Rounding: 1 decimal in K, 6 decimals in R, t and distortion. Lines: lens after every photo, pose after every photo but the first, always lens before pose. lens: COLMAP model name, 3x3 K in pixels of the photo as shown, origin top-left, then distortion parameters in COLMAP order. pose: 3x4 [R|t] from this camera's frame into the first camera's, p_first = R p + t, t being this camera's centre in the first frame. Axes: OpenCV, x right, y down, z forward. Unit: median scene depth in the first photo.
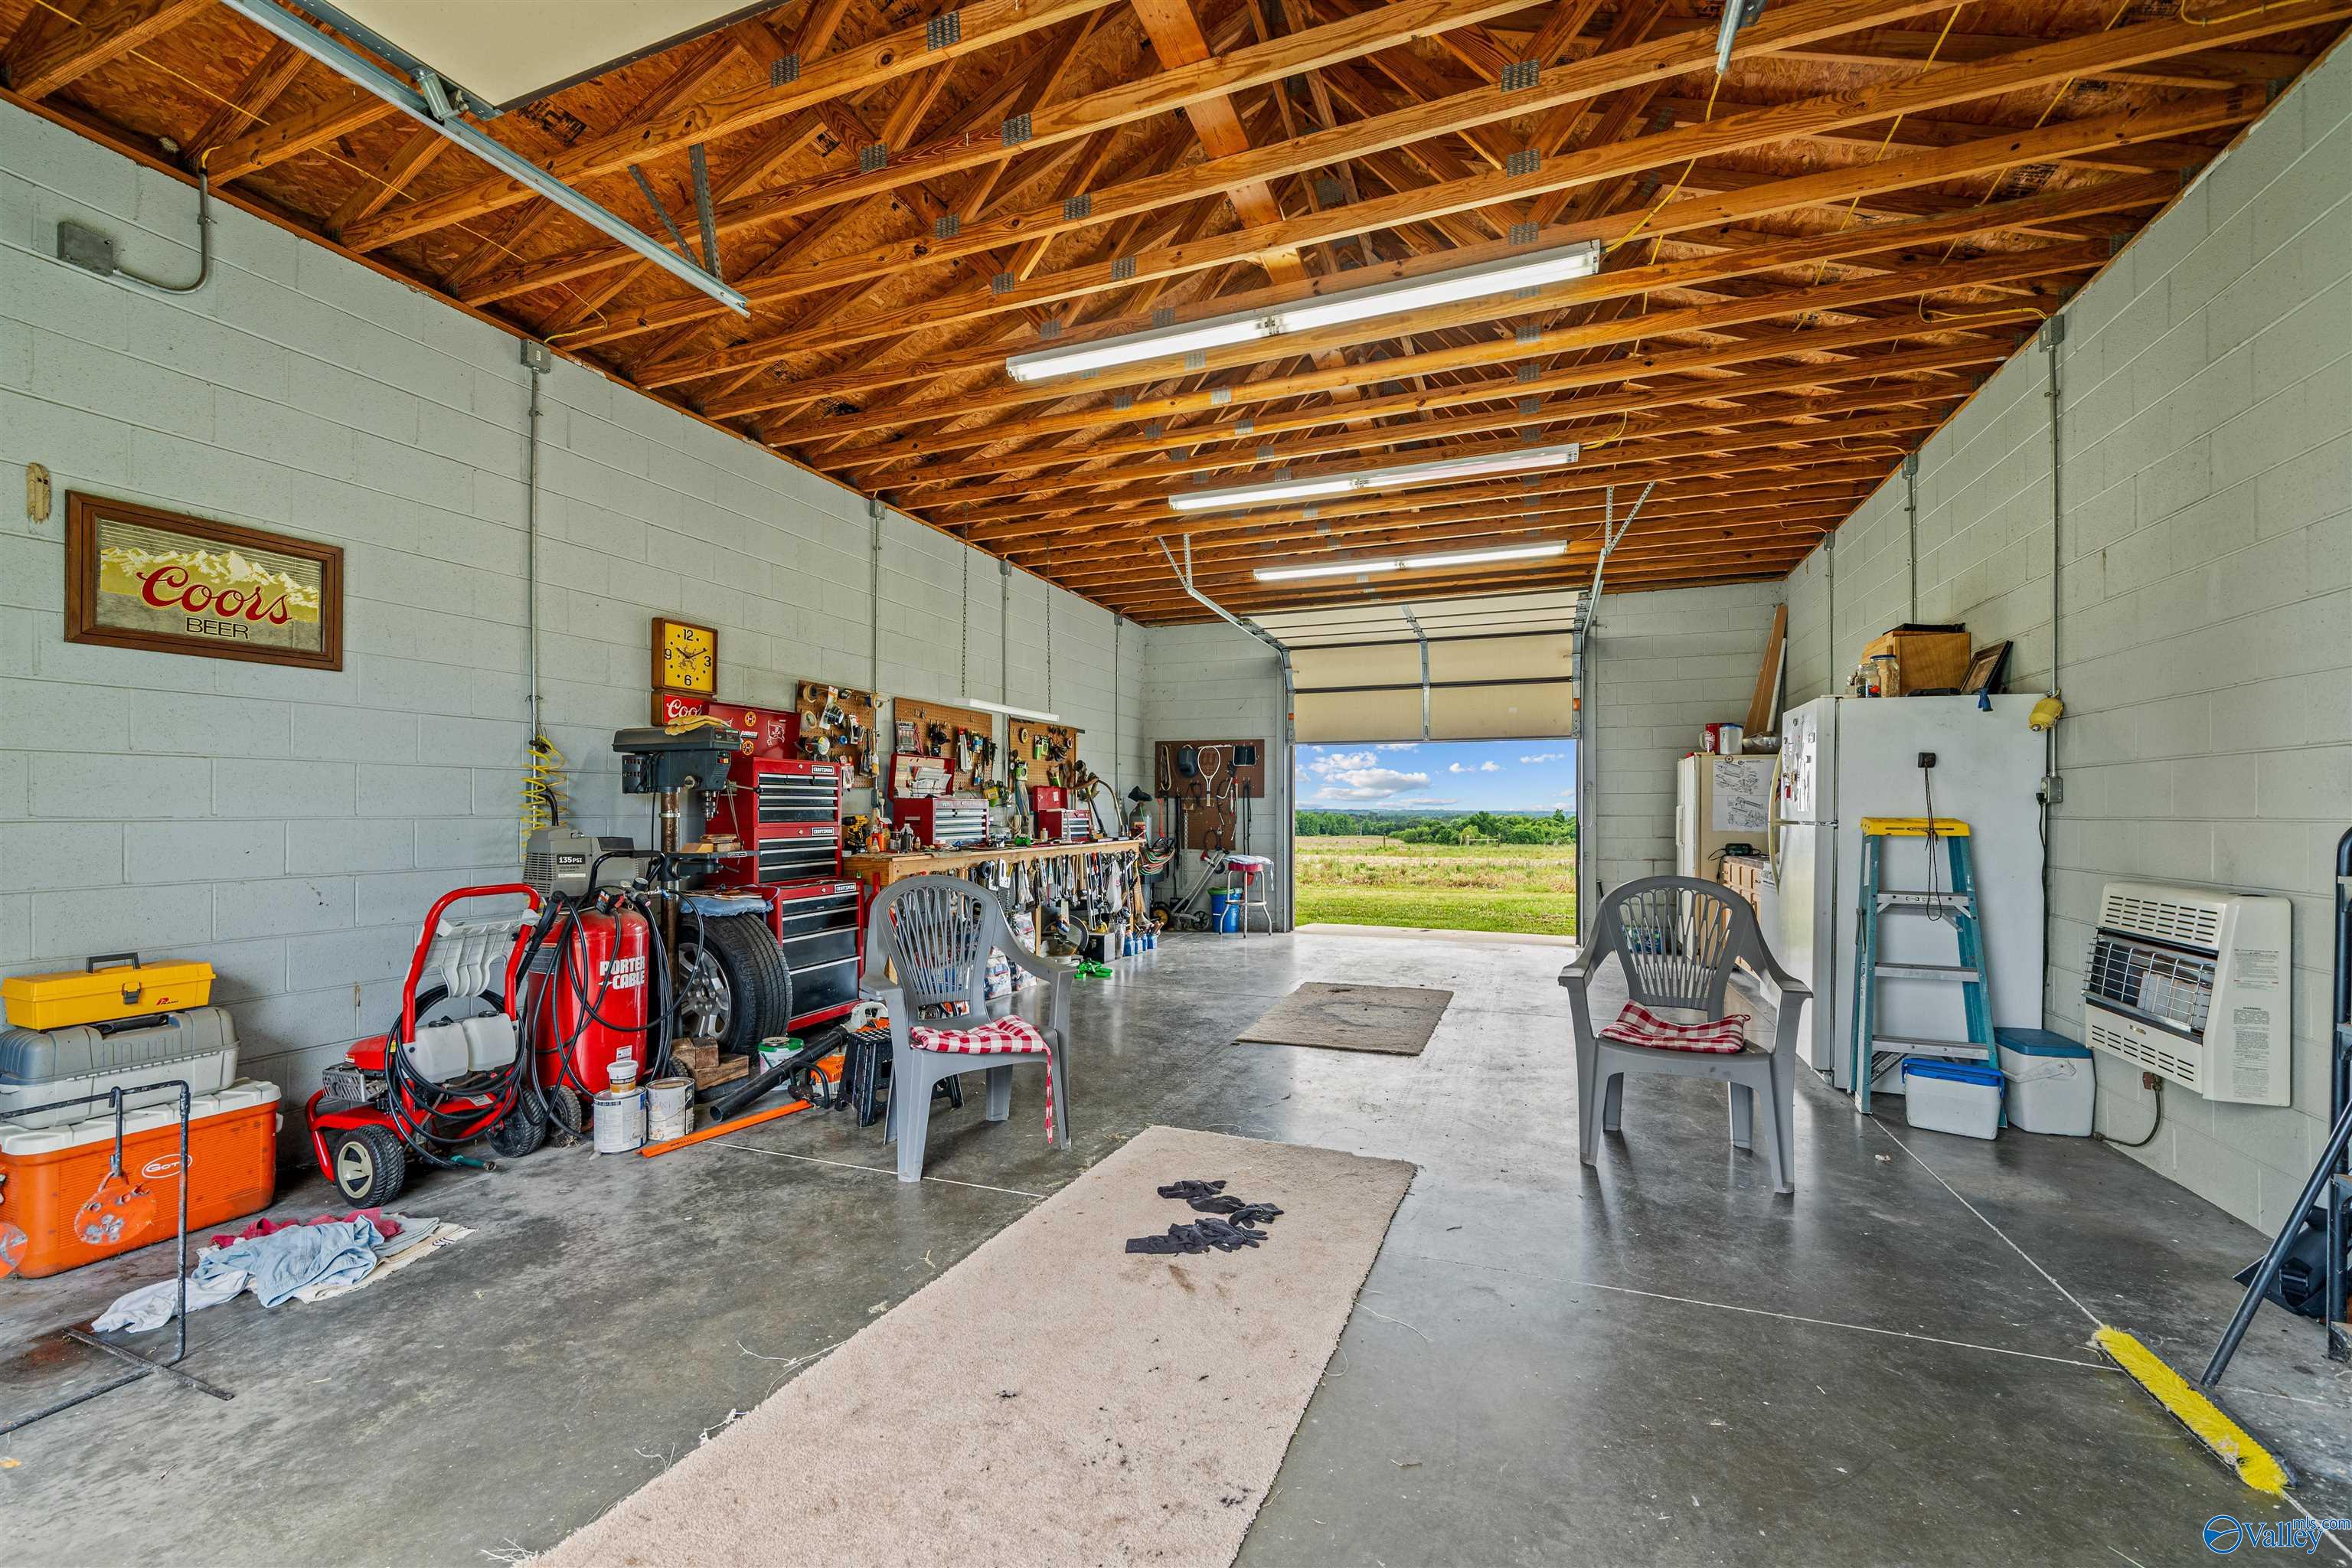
lens RADIAL K [[963.7, 0, 1175.3], [0, 963.7, 804.9], [0, 0, 1]] dist [-0.001860, 0.000290]
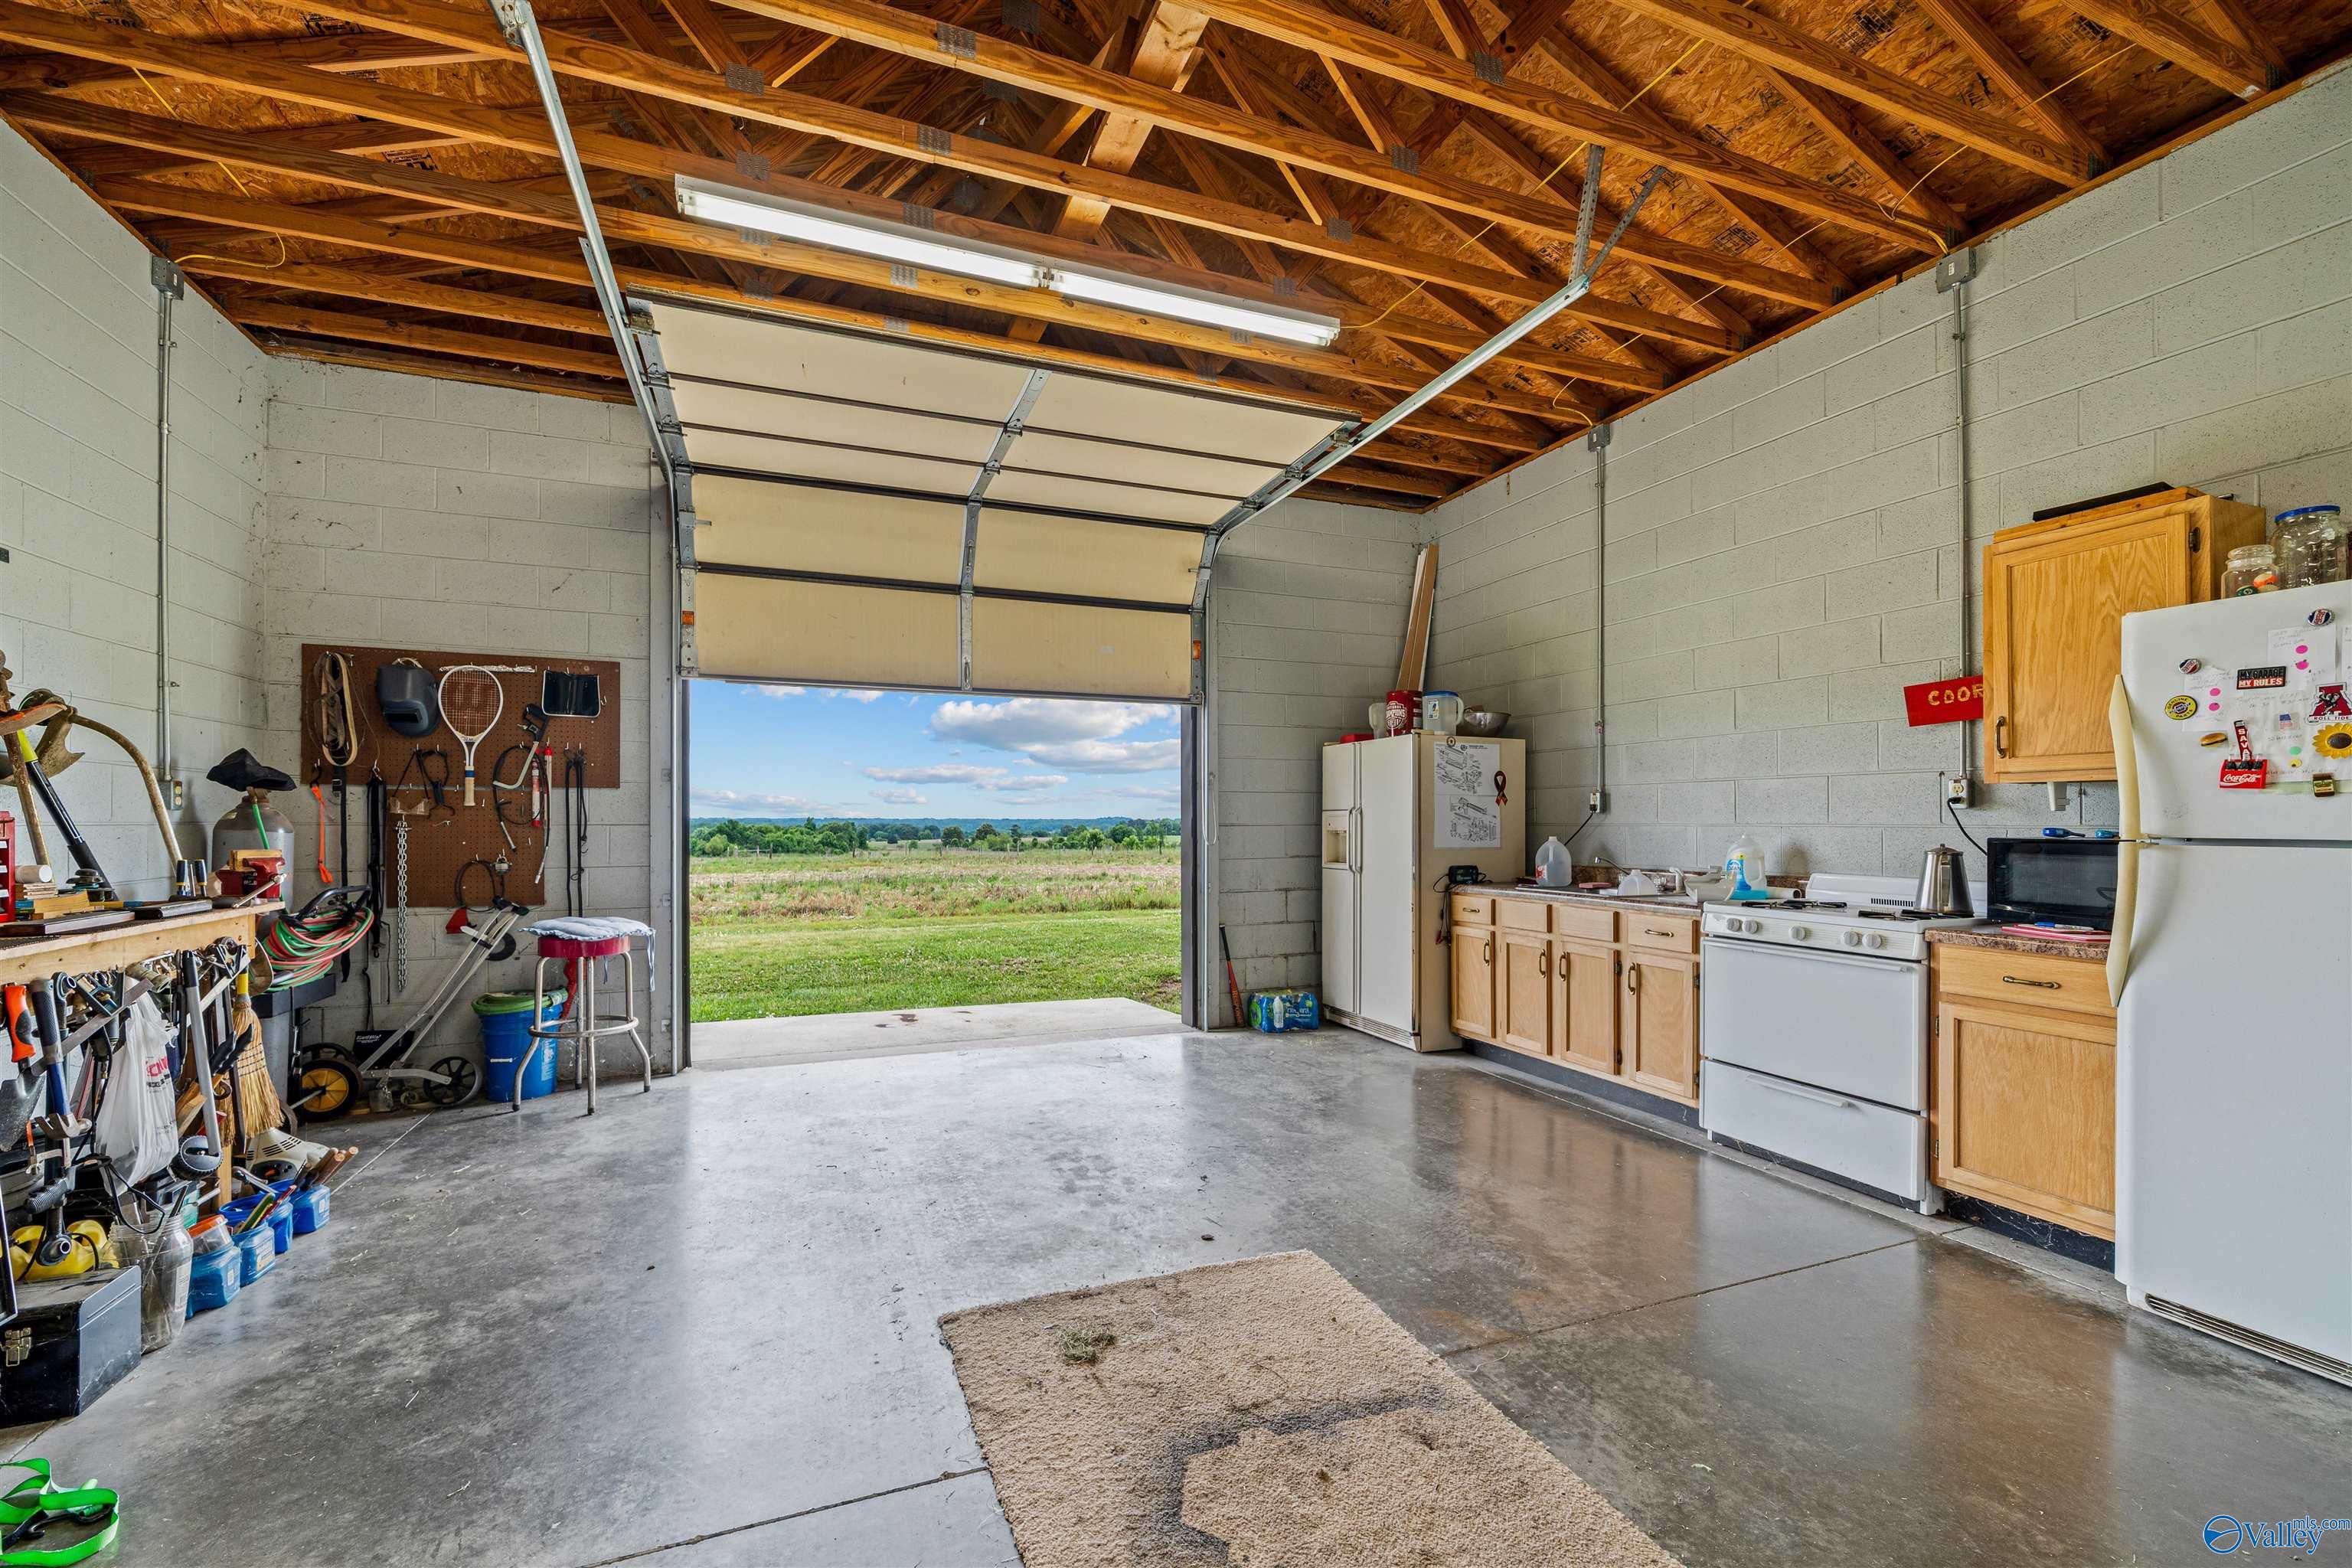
lens RADIAL K [[963.7, 0, 1161.1], [0, 963.7, 820.2], [0, 0, 1]] dist [-0.001860, 0.000290]
pose [[0.742837, -0.000754, 0.669472, -0.024671], [-0.004278, 0.999974, 0.005873, 0.003916], [-0.669459, -0.007227, 0.742814, 0.490736]]
